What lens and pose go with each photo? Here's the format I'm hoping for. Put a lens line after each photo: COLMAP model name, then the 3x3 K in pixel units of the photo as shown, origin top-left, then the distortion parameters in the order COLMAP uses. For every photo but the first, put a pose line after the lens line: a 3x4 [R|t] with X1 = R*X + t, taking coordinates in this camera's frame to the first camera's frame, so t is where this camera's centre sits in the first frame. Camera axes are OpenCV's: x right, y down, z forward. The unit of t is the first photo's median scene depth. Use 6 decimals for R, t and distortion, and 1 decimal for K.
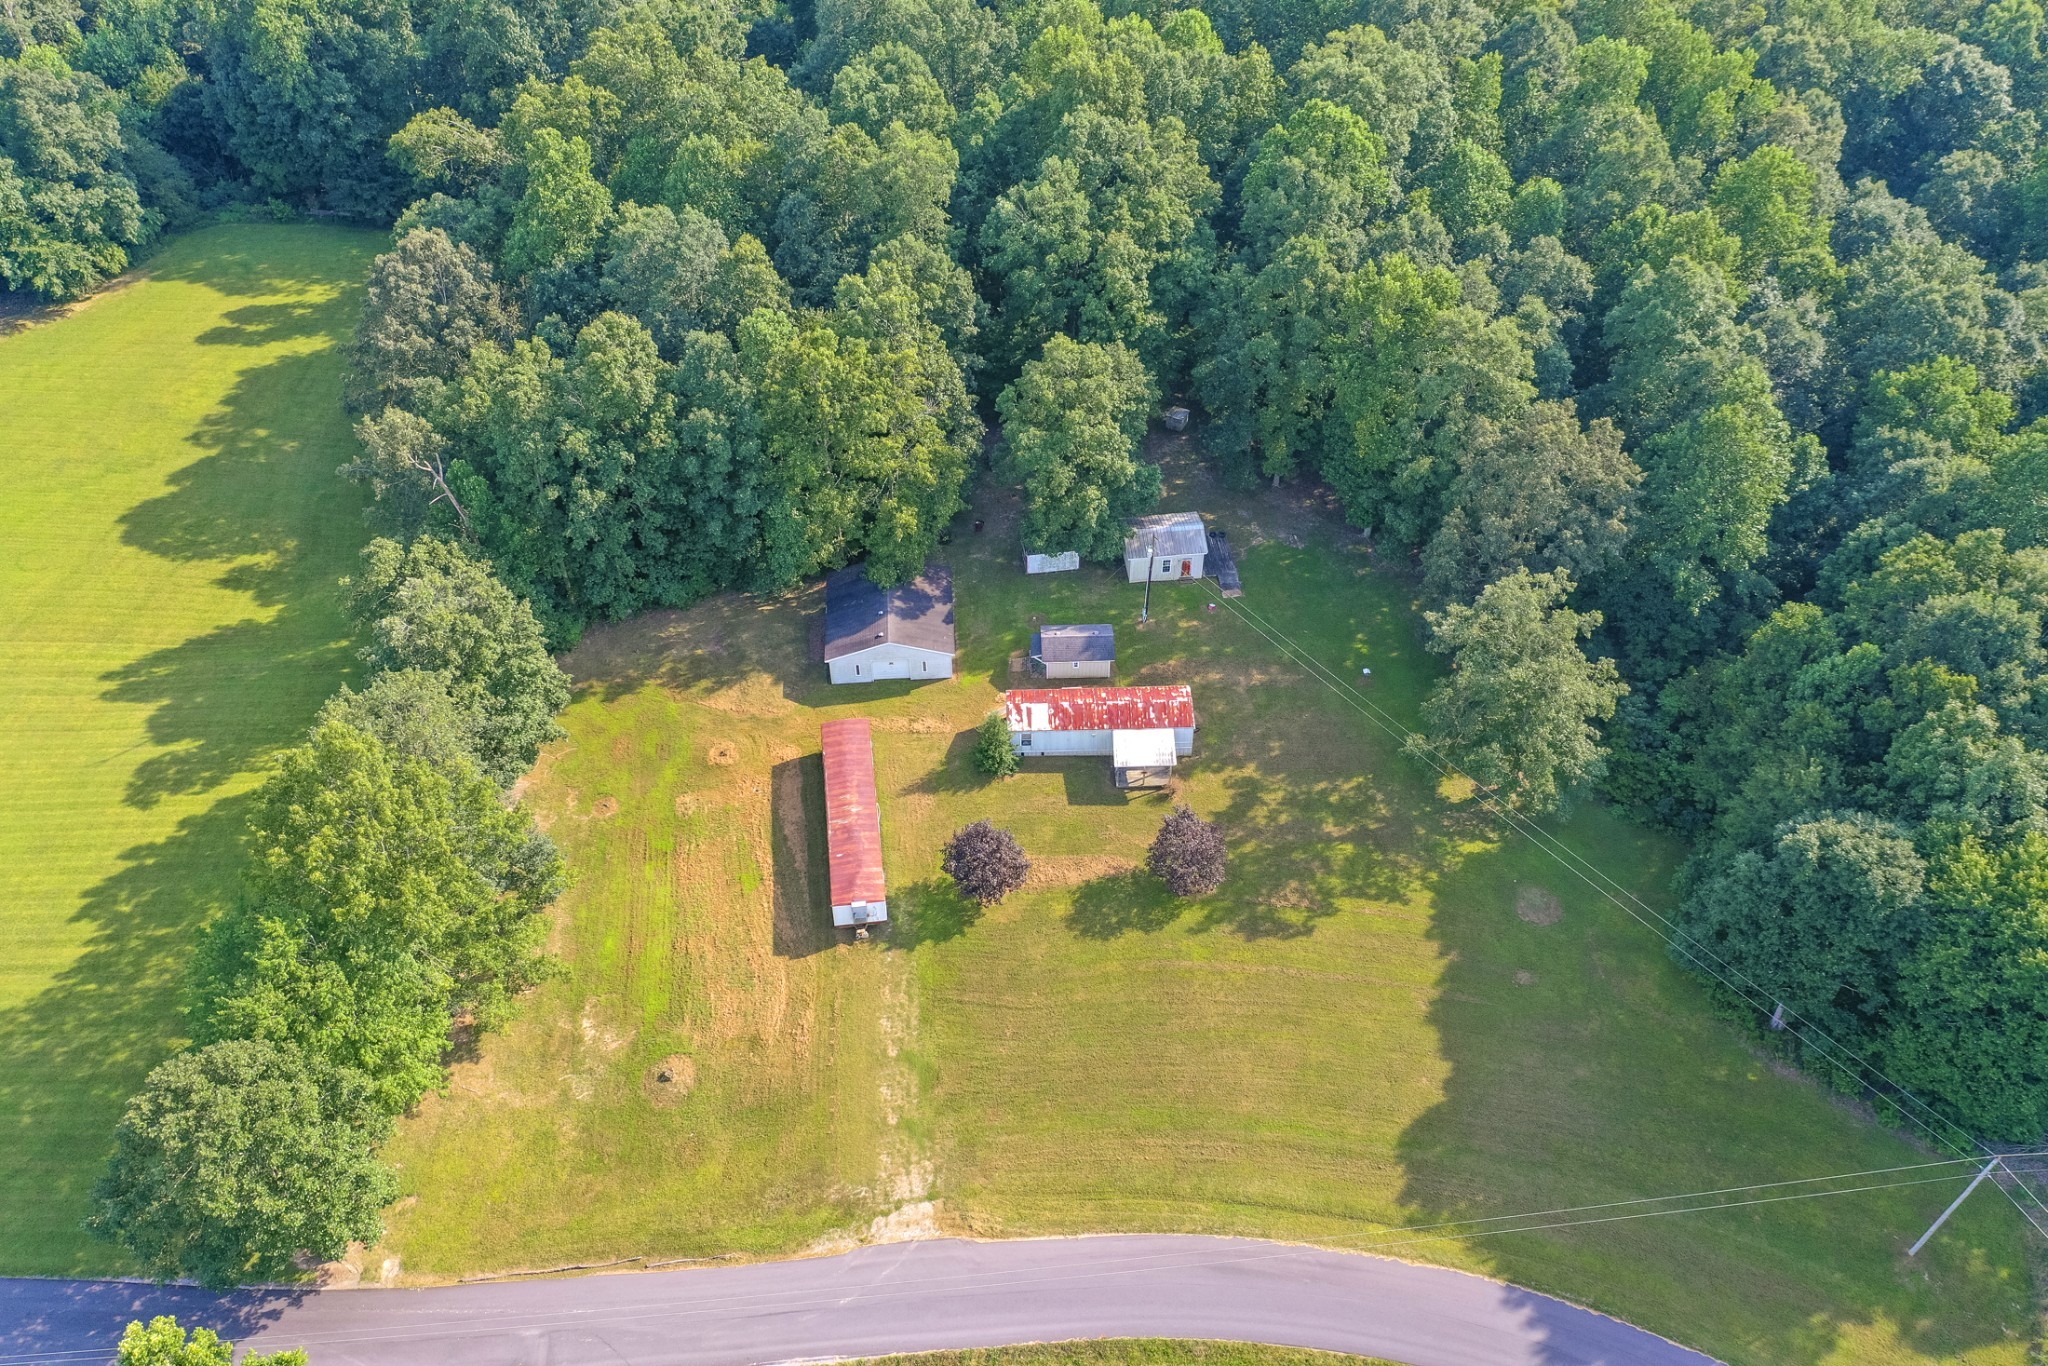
lens RADIAL K [[1630.1, 0, 1023.0], [0, 1630.1, 661.1], [0, 0, 1]] dist [0.013031, 0.000901]
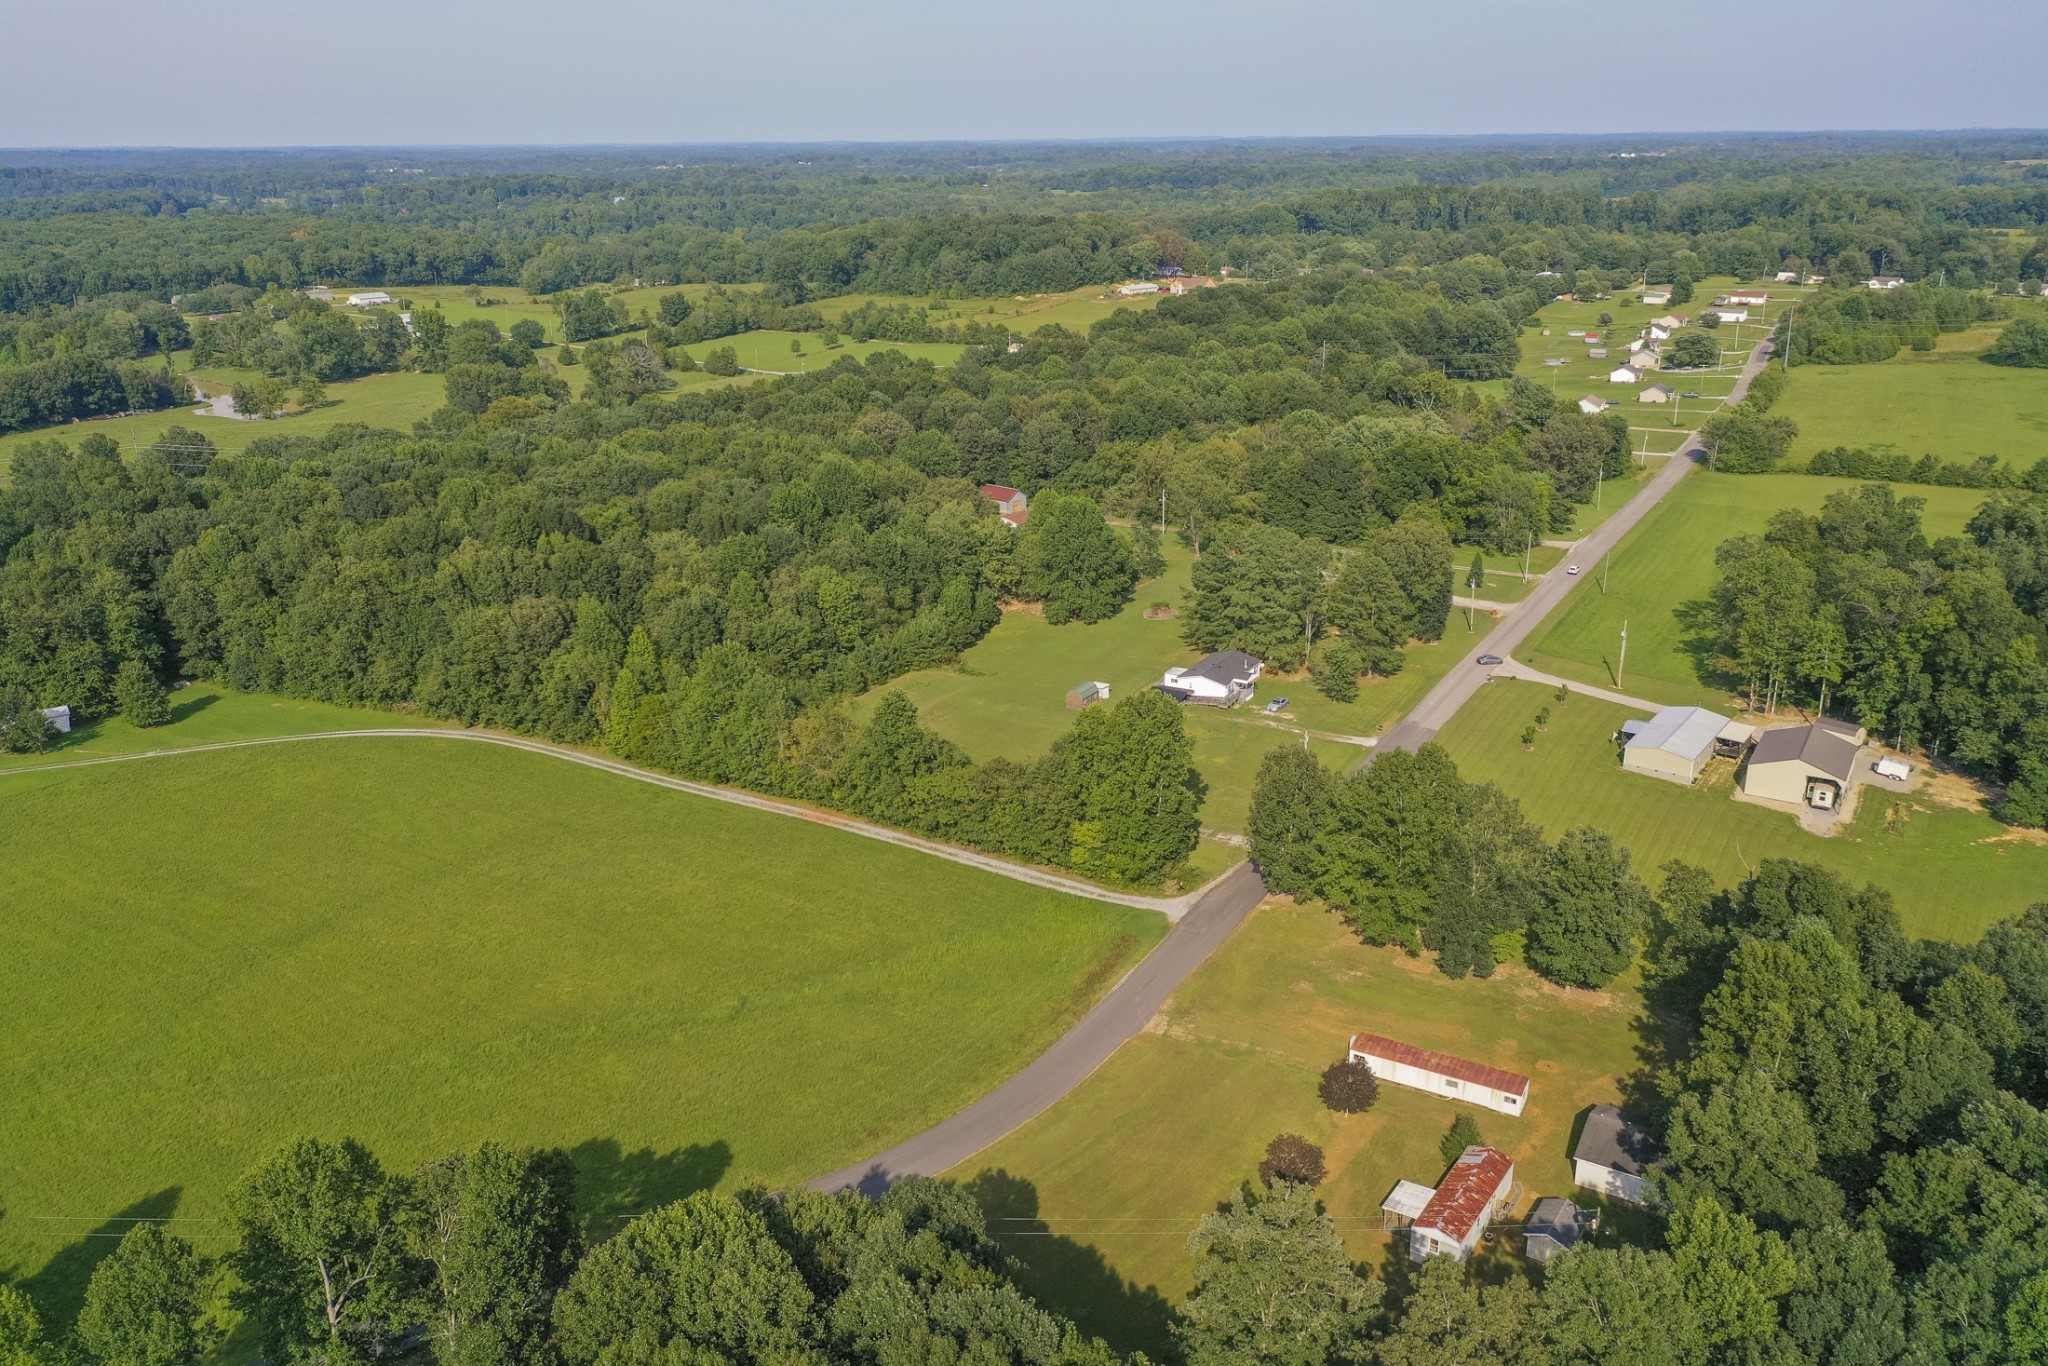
lens RADIAL K [[1613.7, 0, 1024.0], [0, 1613.7, 683.0], [0, 0, 1]] dist [0.006405, 0.002021]
pose [[-0.591172, 0.270622, -0.759789, 1.052998], [-0.571582, 0.524059, 0.631392, -0.740520], [0.569043, 0.807543, -0.155127, 0.741571]]
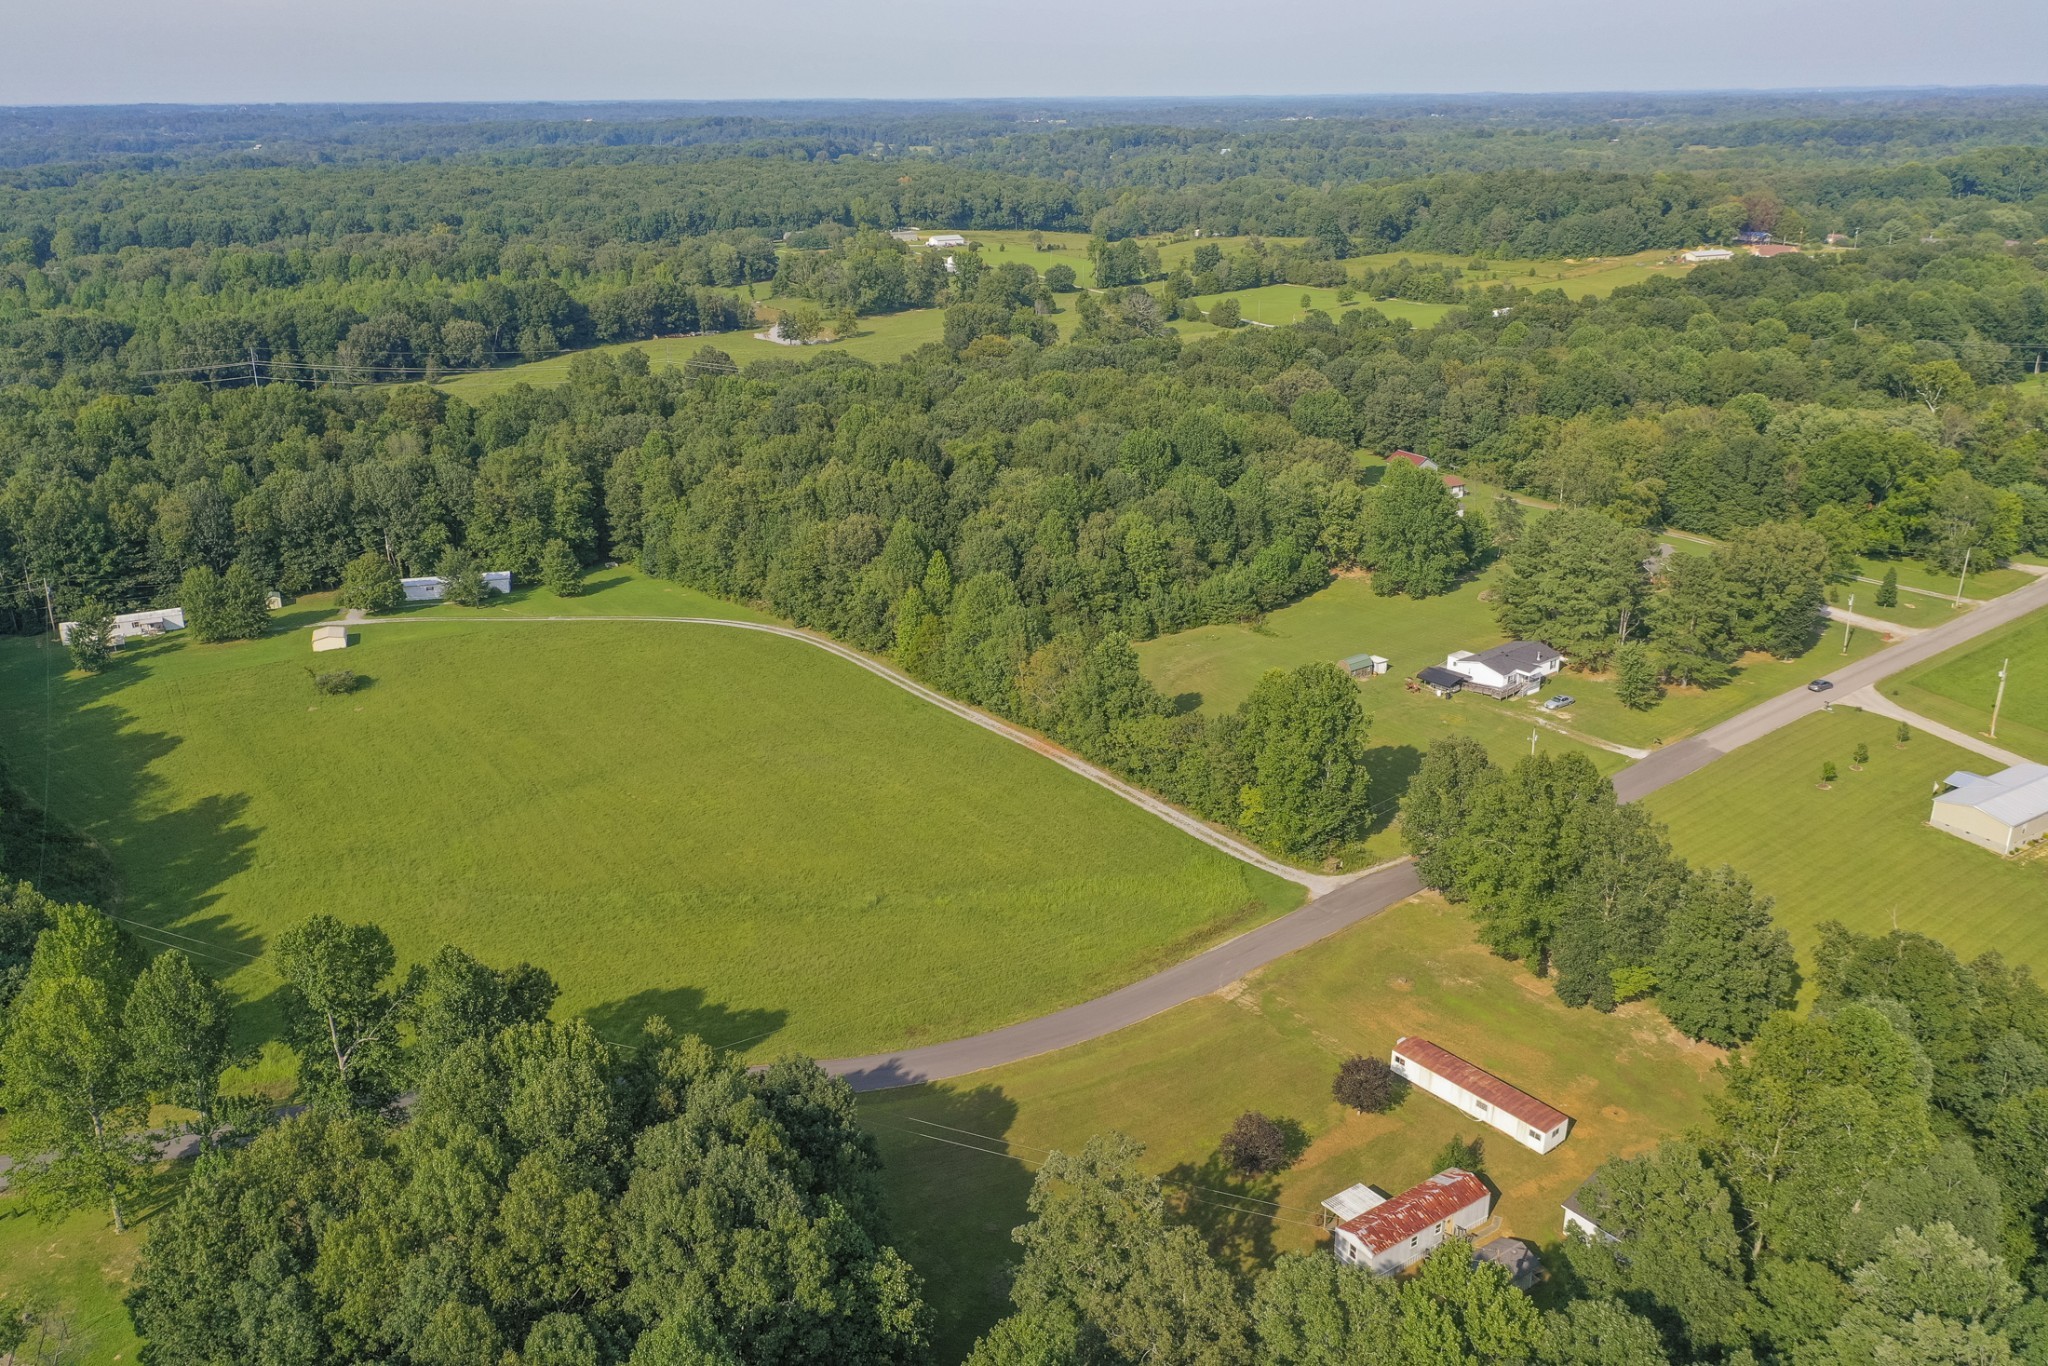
lens RADIAL K [[1630.1, 0, 1023.0], [0, 1630.1, 661.1], [0, 0, 1]] dist [0.013031, 0.000901]
pose [[-0.847305, 0.188004, -0.496718, 0.781943], [-0.372173, 0.457036, 0.807840, -0.976128], [0.378895, 0.869352, -0.317279, 0.972851]]
